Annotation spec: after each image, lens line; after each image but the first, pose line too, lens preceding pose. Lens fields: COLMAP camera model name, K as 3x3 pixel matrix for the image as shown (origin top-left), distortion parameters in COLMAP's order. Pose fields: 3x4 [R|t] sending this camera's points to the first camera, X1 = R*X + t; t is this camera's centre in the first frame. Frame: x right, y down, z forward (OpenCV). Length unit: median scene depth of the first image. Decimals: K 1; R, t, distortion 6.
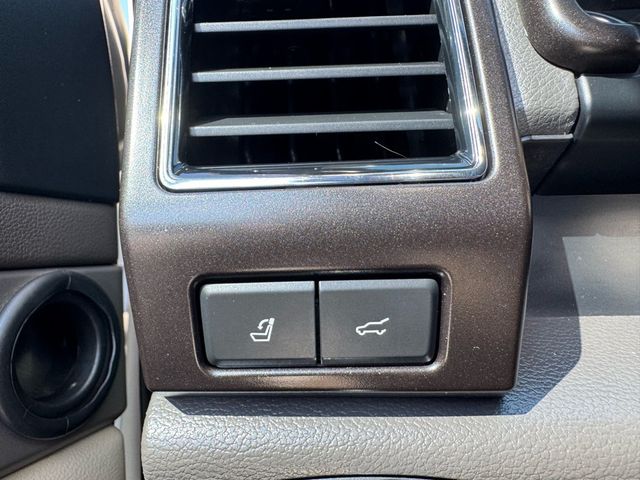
lens RADIAL K [[458.8, 0, 319.1], [0, 458.8, 241.4], [0, 0, 1]] dist [0.012018, -0.028786]
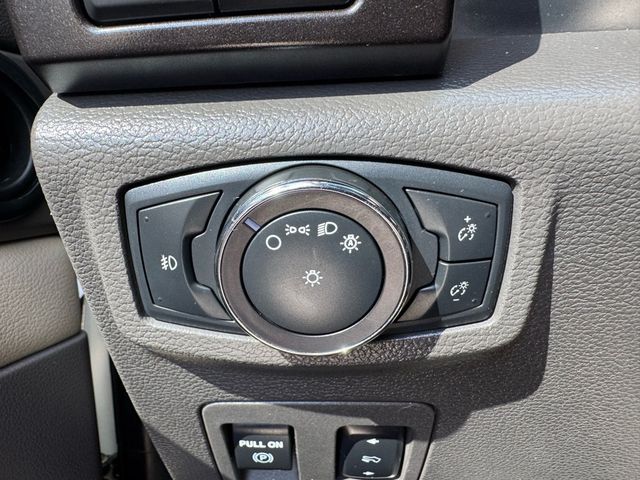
lens RADIAL K [[458.8, 0, 322.9], [0, 458.8, 241.1], [0, 0, 1]] dist [0.012018, -0.028786]
pose [[0.999742, 0.004562, 0.022253, 0.162168], [-0.008476, 0.983787, 0.179141, 0.495045], [-0.021075, -0.179284, 0.983572, 0.094343]]
